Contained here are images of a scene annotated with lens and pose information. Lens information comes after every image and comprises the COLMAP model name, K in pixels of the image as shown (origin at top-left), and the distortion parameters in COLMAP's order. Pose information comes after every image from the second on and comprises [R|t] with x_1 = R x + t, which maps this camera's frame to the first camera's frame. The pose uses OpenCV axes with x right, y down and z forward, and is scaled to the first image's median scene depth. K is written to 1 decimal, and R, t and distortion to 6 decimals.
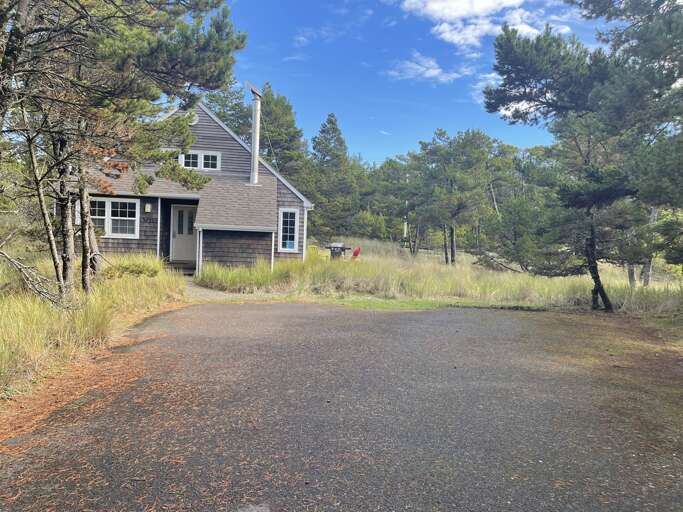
lens RADIAL K [[509.7, 0, 341.5], [0, 509.7, 256.0], [0, 0, 1]] dist [0.086247, -0.129740]
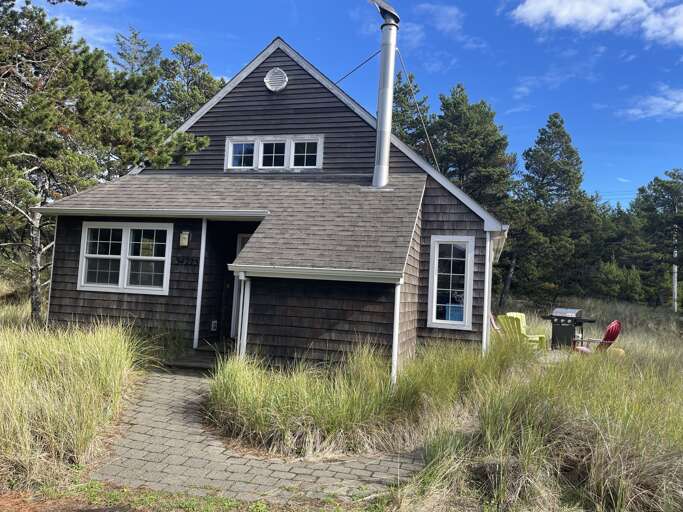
lens RADIAL K [[509.7, 0, 341.5], [0, 509.7, 256.0], [0, 0, 1]] dist [0.086247, -0.129740]
pose [[0.913294, -0.014510, -0.407043, -0.003299], [-0.031967, 0.993729, -0.107150, -0.020395], [0.406045, 0.110872, 0.907102, 0.528437]]
